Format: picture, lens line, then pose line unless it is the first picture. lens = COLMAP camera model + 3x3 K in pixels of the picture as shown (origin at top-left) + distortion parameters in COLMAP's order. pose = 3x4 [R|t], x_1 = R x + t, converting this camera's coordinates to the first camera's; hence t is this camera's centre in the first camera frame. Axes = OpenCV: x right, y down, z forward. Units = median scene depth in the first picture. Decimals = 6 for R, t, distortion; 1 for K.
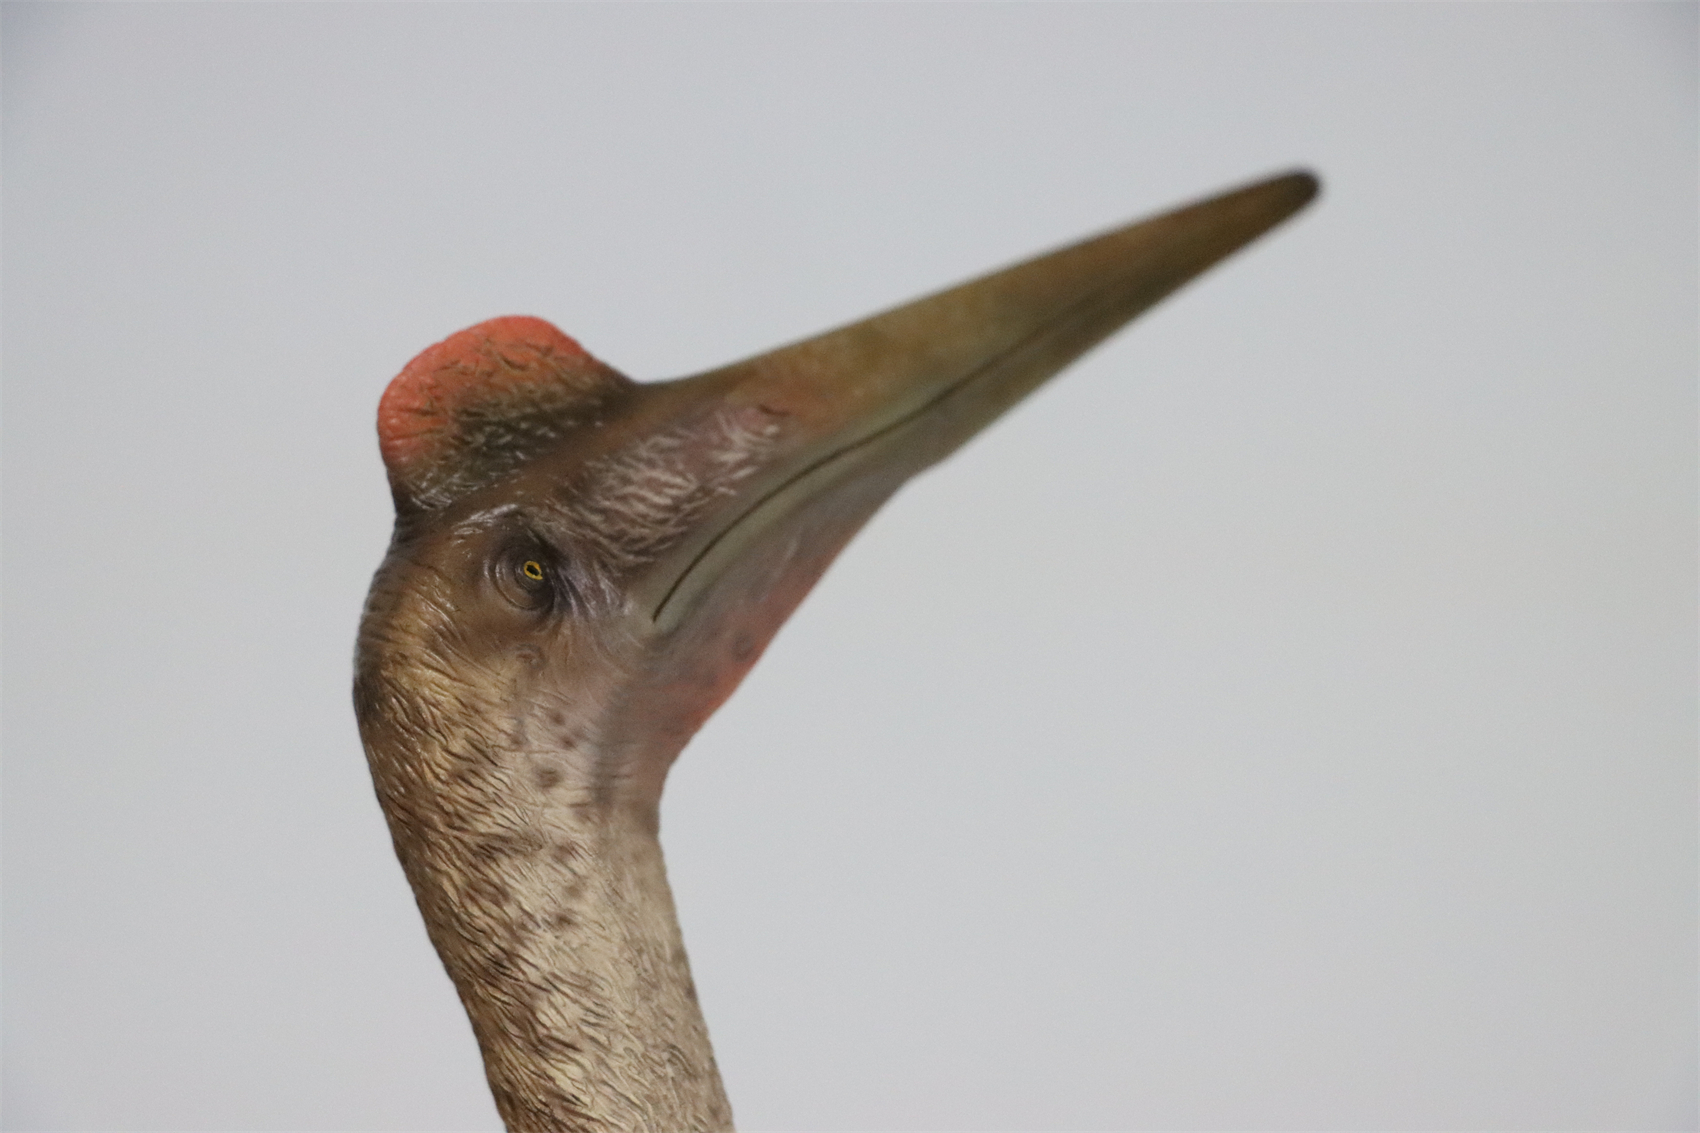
lens RADIAL K [[6262.6, 0, 849.9], [0, 6262.6, 568.5], [0, 0, 1]] dist [0.322655, 0.000000]
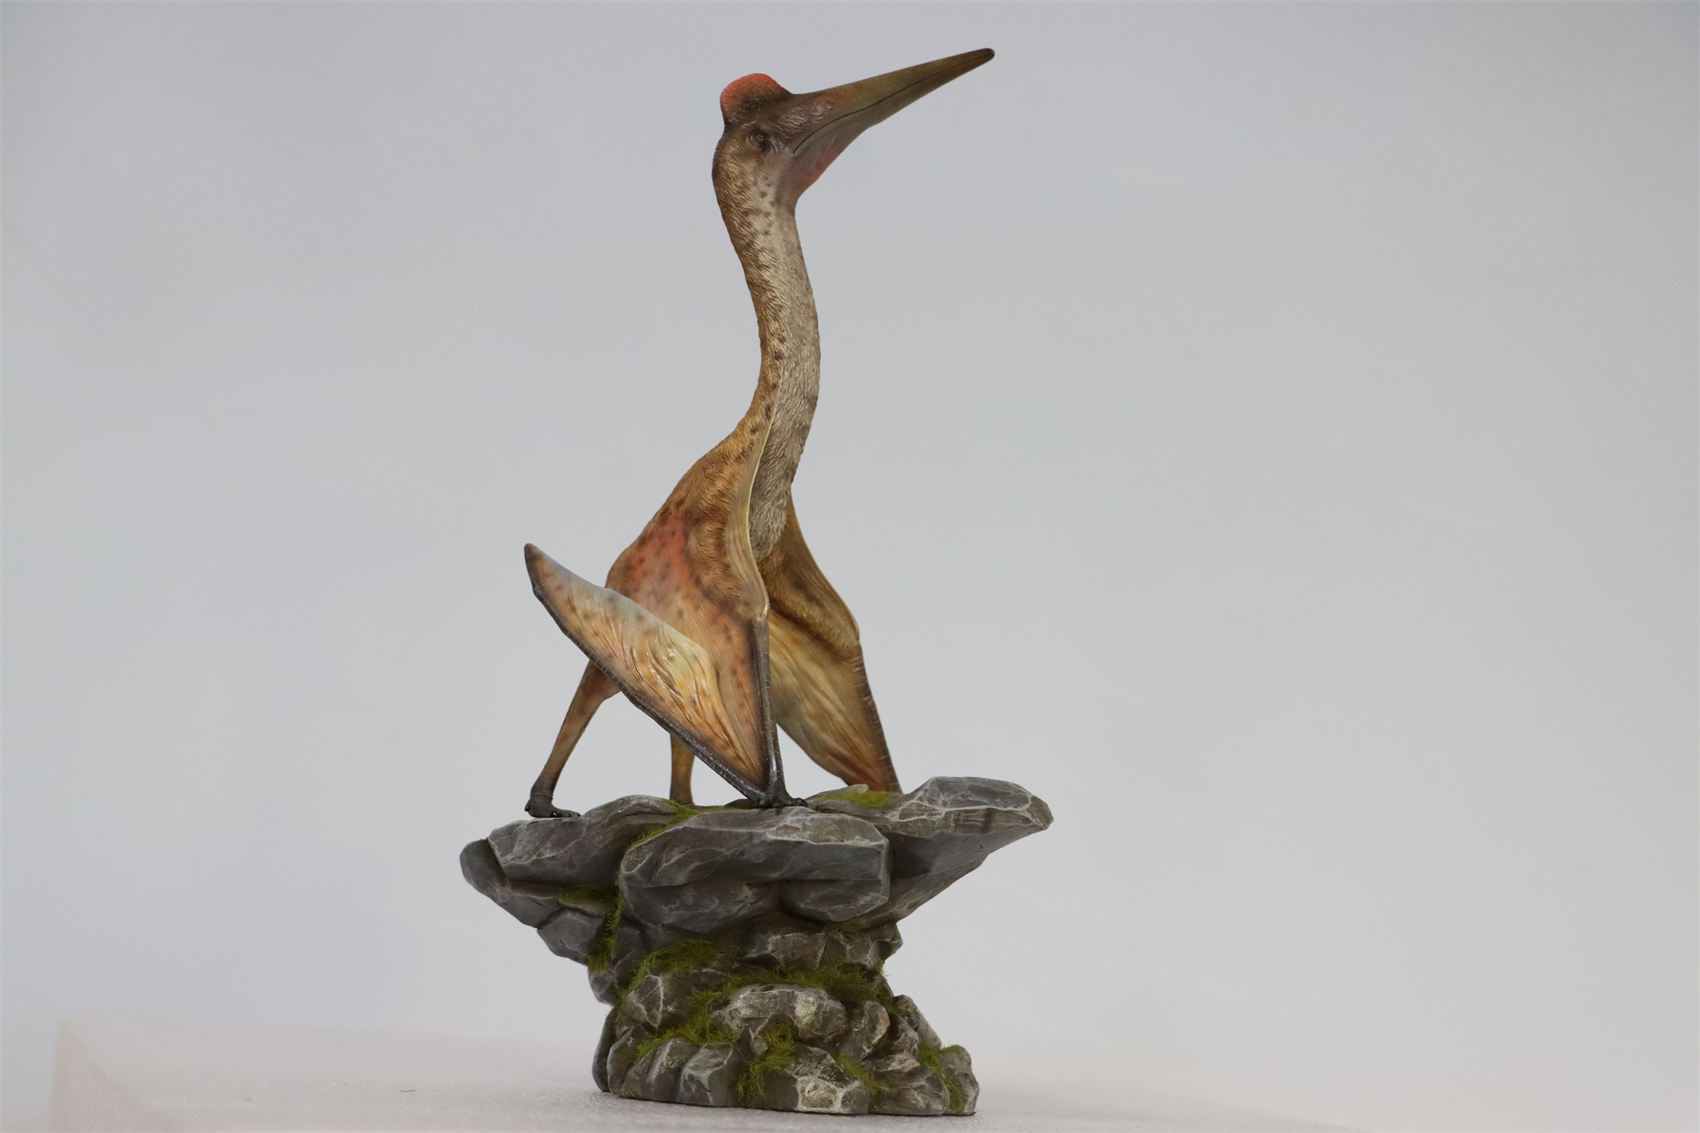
lens RADIAL K [[3525.4, 0, 848.6], [0, 3525.4, 568.0], [0, 0, 1]] dist [0.066842, 0.000000]
pose [[0.997780, 0.021664, -0.062967, 0.136485], [-0.022105, 0.999736, -0.006323, 0.263426], [0.062813, 0.007701, 0.997996, -1.058170]]
